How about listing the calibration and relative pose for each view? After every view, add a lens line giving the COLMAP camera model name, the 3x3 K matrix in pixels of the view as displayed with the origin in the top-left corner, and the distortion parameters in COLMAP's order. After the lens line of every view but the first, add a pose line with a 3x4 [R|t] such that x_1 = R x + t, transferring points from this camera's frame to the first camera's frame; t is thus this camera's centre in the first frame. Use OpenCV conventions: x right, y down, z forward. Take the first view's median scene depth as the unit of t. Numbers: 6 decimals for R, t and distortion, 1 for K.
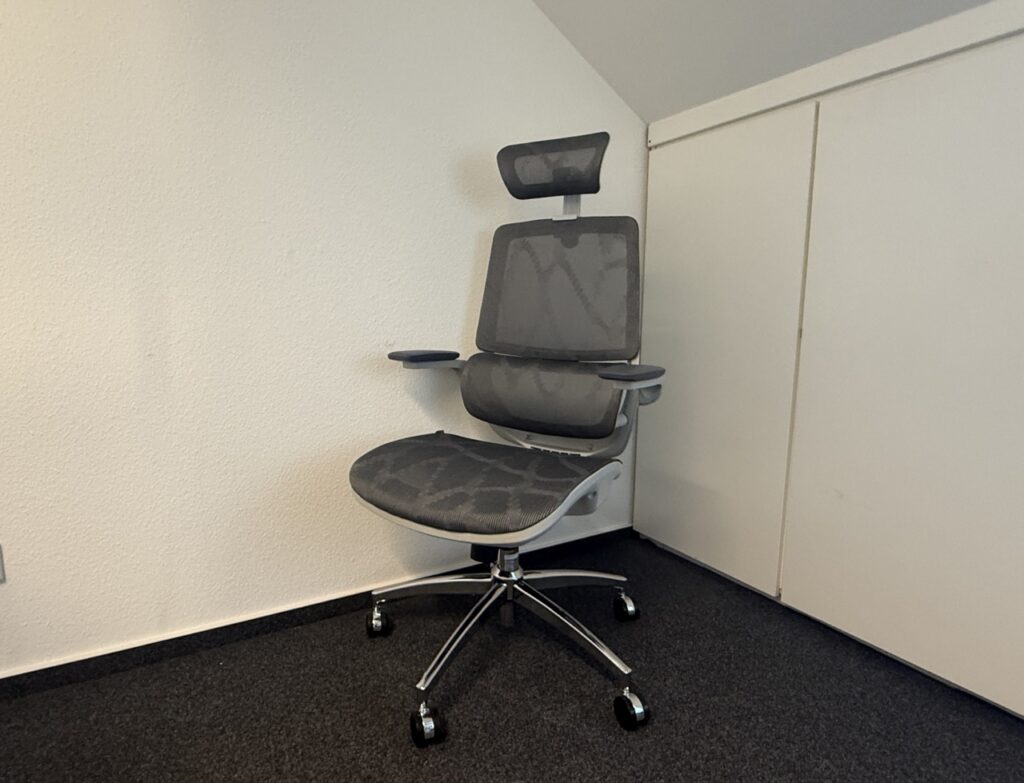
lens RADIAL K [[578.3, 0, 510.1], [0, 578.3, 390.1], [0, 0, 1]] dist [0.002293, 0.004725]
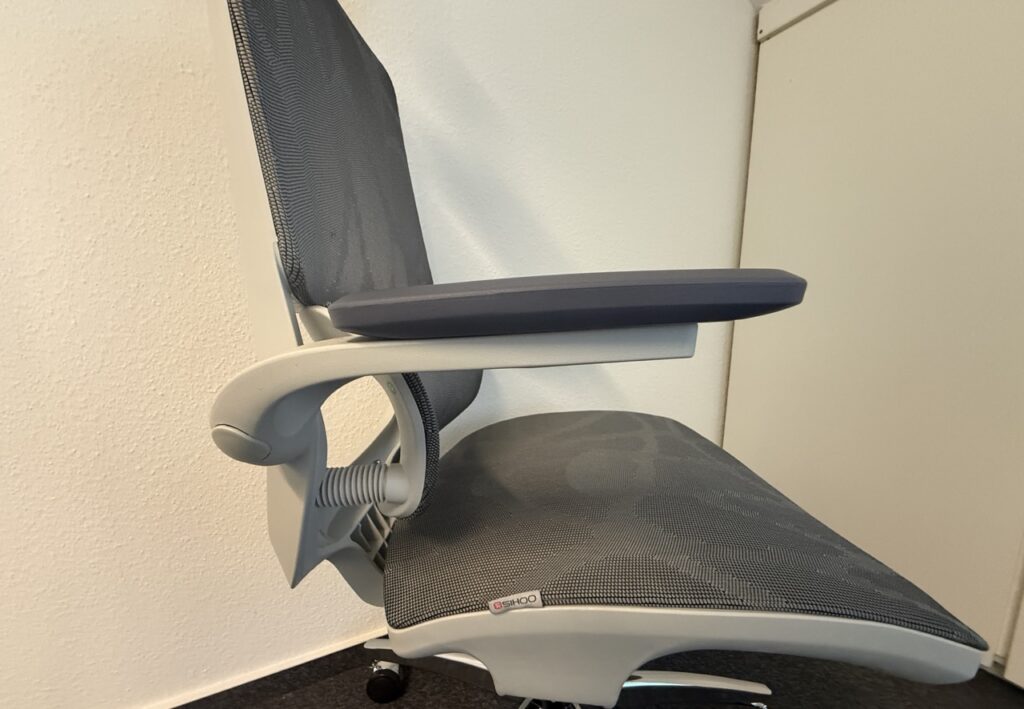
lens RADIAL K [[439.3, 0, 519.4], [0, 439.3, 382.7], [0, 0, 1]] dist [0.000038, 0.000086]
pose [[0.998828, 0.000341, -0.048409, -0.064263], [0.001693, 0.999117, 0.041974, 0.009398], [0.048381, -0.042007, 0.997945, 0.530711]]
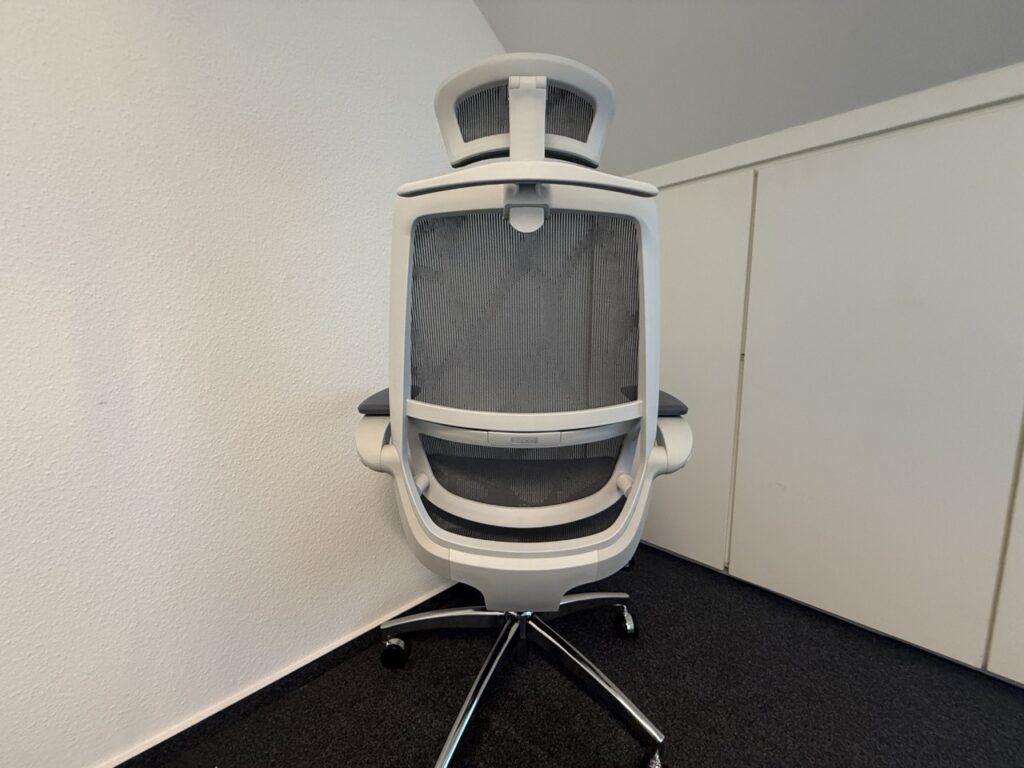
lens RADIAL K [[407.3, 0, 514.9], [0, 407.3, 385.3], [0, 0, 1]] dist [0.001037, 0.000540]
pose [[0.968165, -0.034646, 0.247904, -0.199847], [0.037674, 0.999262, -0.007478, -0.053879], [-0.247462, 0.016579, 0.968756, 0.302479]]
